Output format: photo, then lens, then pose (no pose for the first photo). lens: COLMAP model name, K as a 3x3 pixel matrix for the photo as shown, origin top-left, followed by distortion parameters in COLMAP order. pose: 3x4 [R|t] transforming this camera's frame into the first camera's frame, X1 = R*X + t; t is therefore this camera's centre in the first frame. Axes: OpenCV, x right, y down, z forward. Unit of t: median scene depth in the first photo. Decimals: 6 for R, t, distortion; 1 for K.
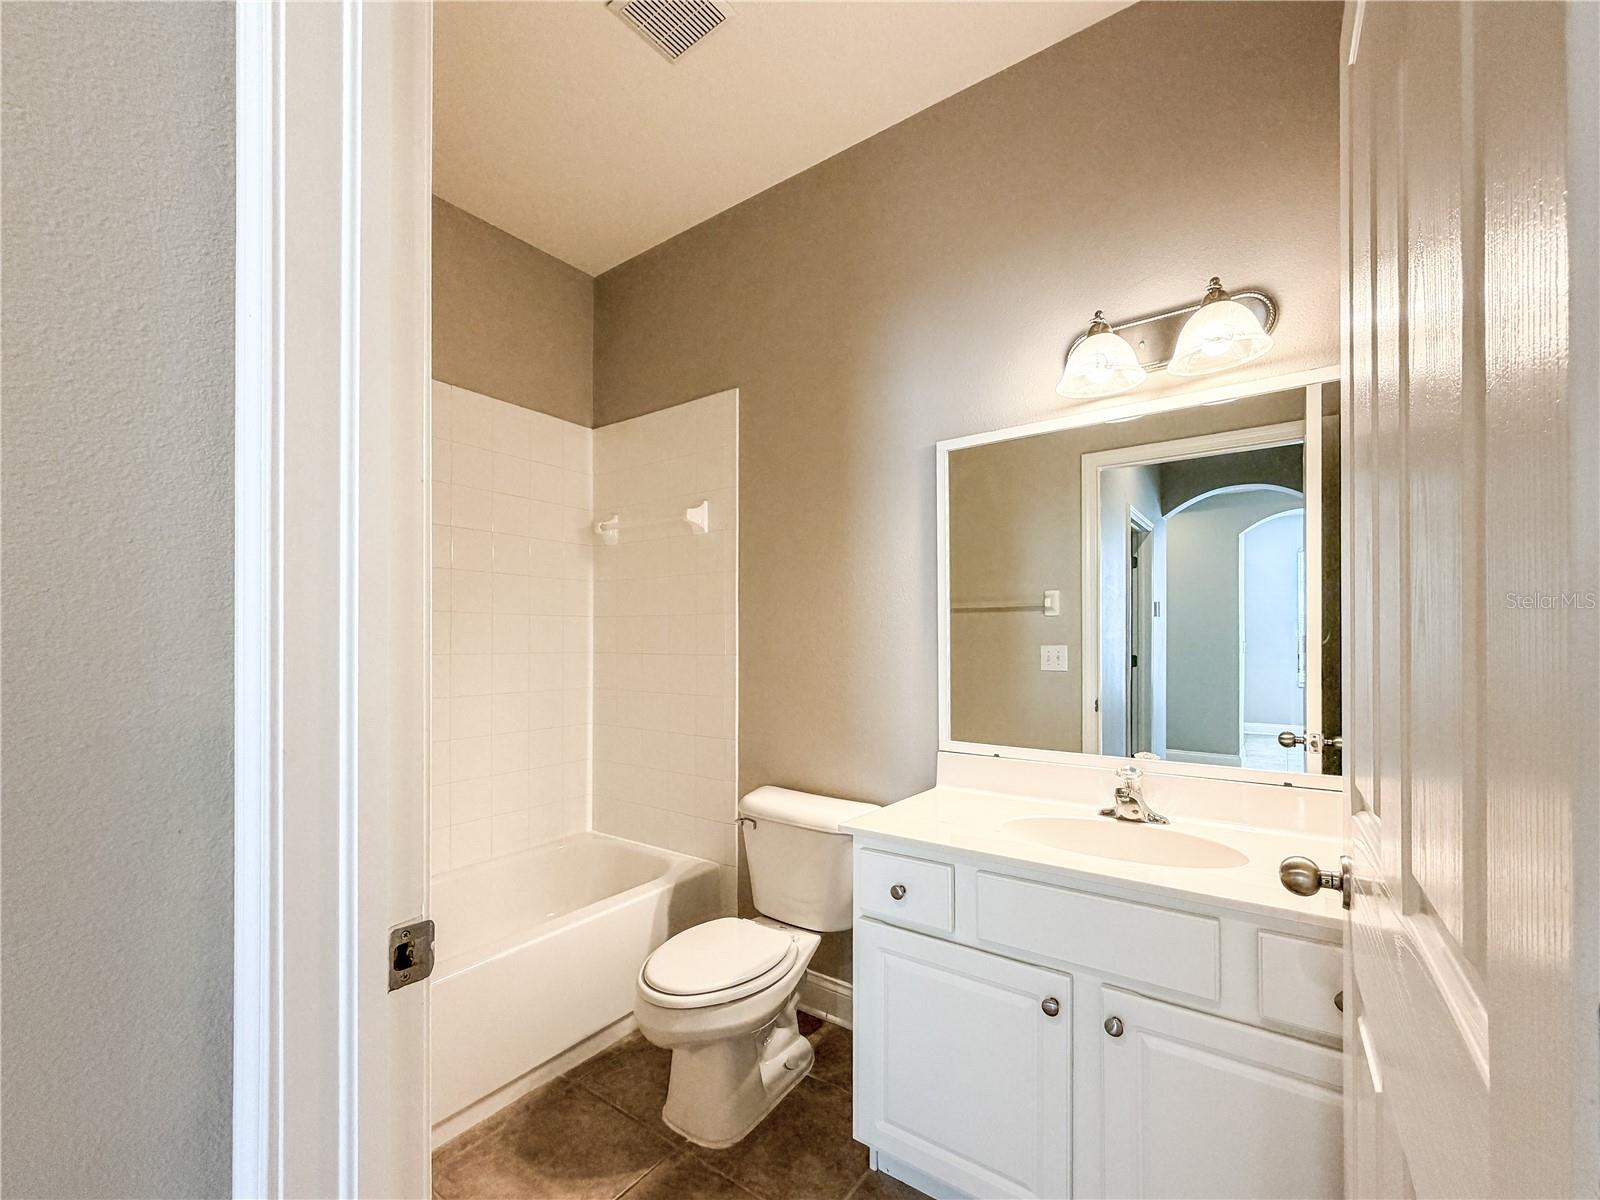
lens RADIAL K [[658.6, 0, 767.1], [0, 658.6, 626.0], [0, 0, 1]] dist [-0.001175, 0.000043]
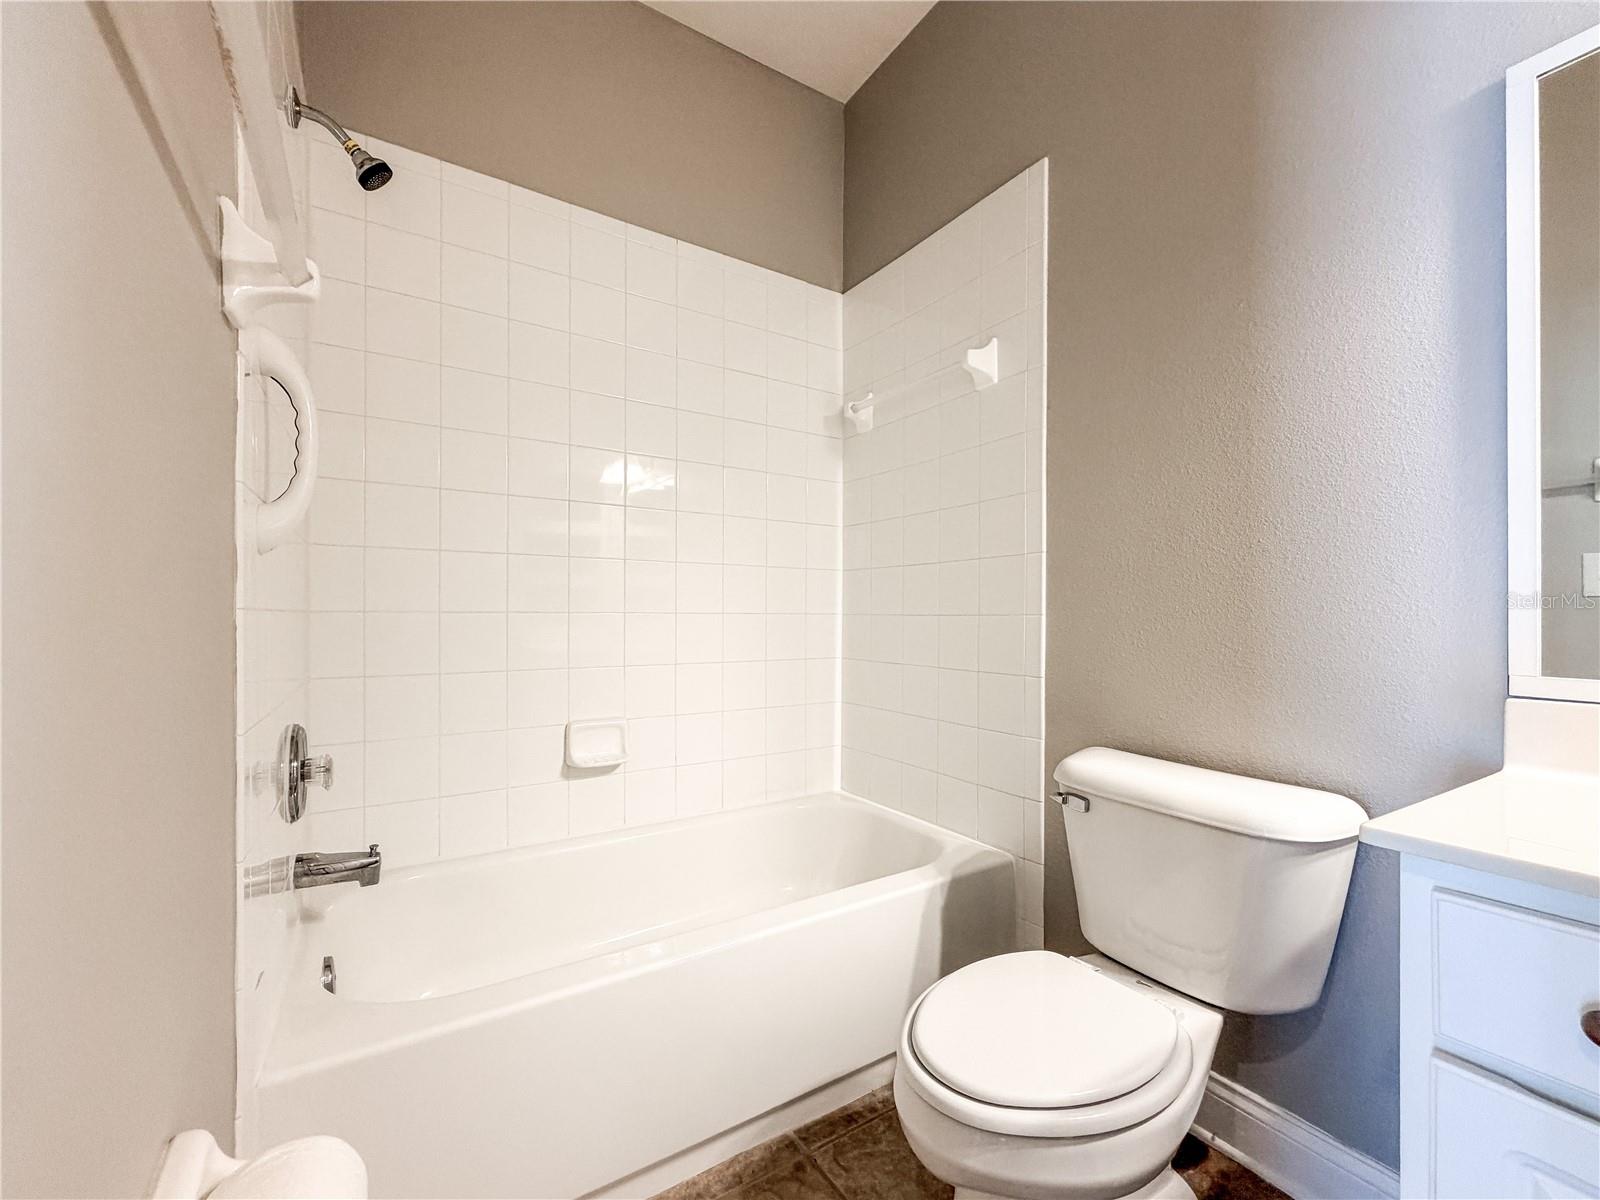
lens RADIAL K [[643.0, 0, 800.0], [0, 643.0, 600.0], [0, 0, 1]] dist [-0.002014, 0.000002]
pose [[0.943587, 0.003190, -0.331109, -0.067157], [-0.003448, 0.999994, -0.000193, 0.099853], [0.331106, 0.001324, 0.943592, 0.308999]]
